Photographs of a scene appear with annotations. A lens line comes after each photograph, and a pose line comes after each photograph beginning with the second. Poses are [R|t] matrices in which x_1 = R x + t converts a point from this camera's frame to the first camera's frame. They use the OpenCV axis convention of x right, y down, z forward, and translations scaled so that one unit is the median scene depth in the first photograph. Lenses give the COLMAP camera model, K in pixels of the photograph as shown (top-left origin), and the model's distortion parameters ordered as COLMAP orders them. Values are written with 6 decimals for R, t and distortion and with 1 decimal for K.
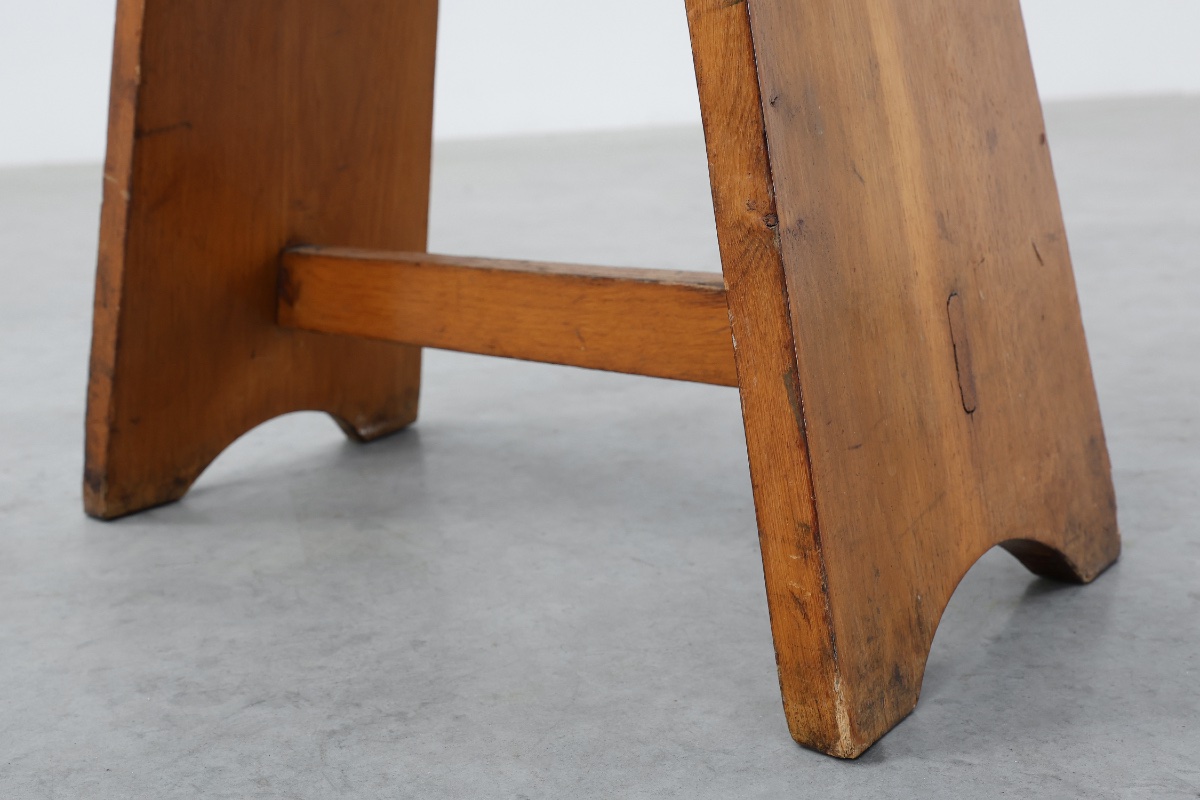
lens RADIAL K [[1980.3, 0, 600.0], [0, 1980.3, 400.0], [0, 0, 1]] dist [0.015633, 0.021967]
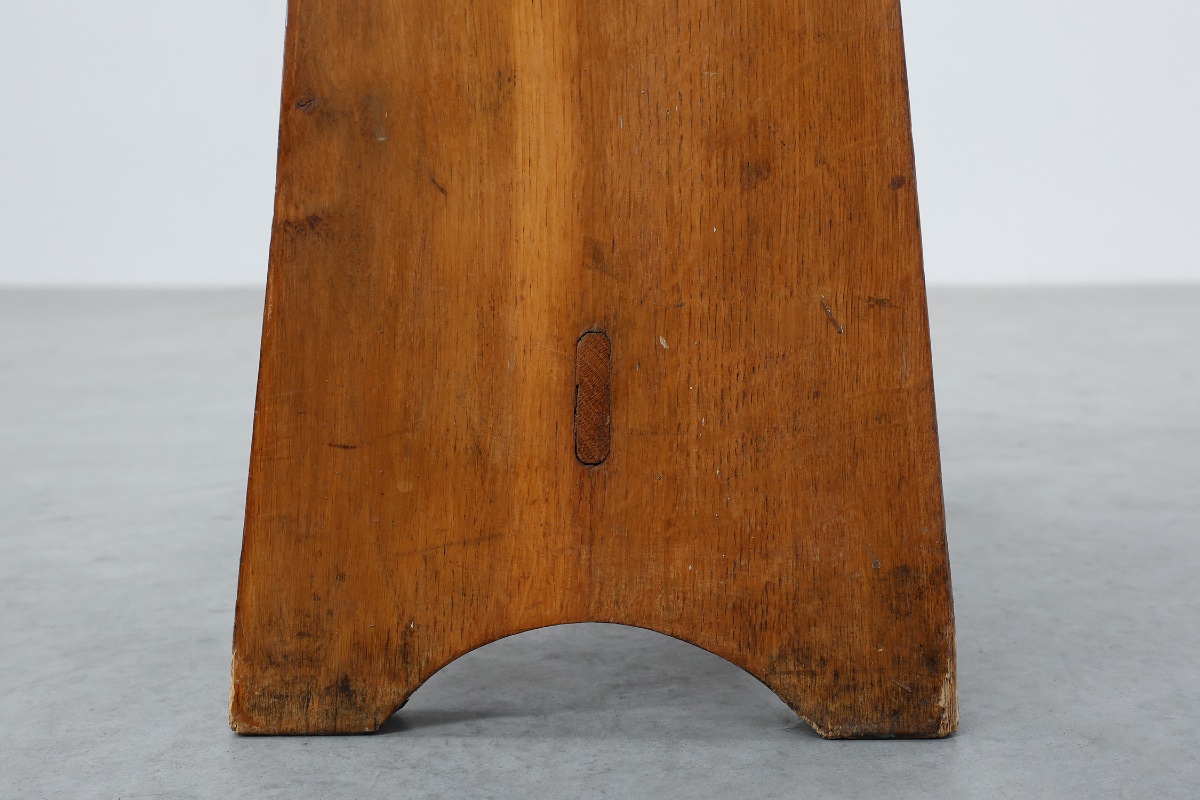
lens RADIAL K [[1262.6, 0, 600.0], [0, 1262.6, 400.0], [0, 0, 1]] dist [0.002398, -0.000911]
pose [[0.480818, 0.128663, -0.867329, 0.713574], [-0.193390, 0.980377, 0.038224, -0.047218], [0.855228, 0.149354, 0.496265, 0.755213]]
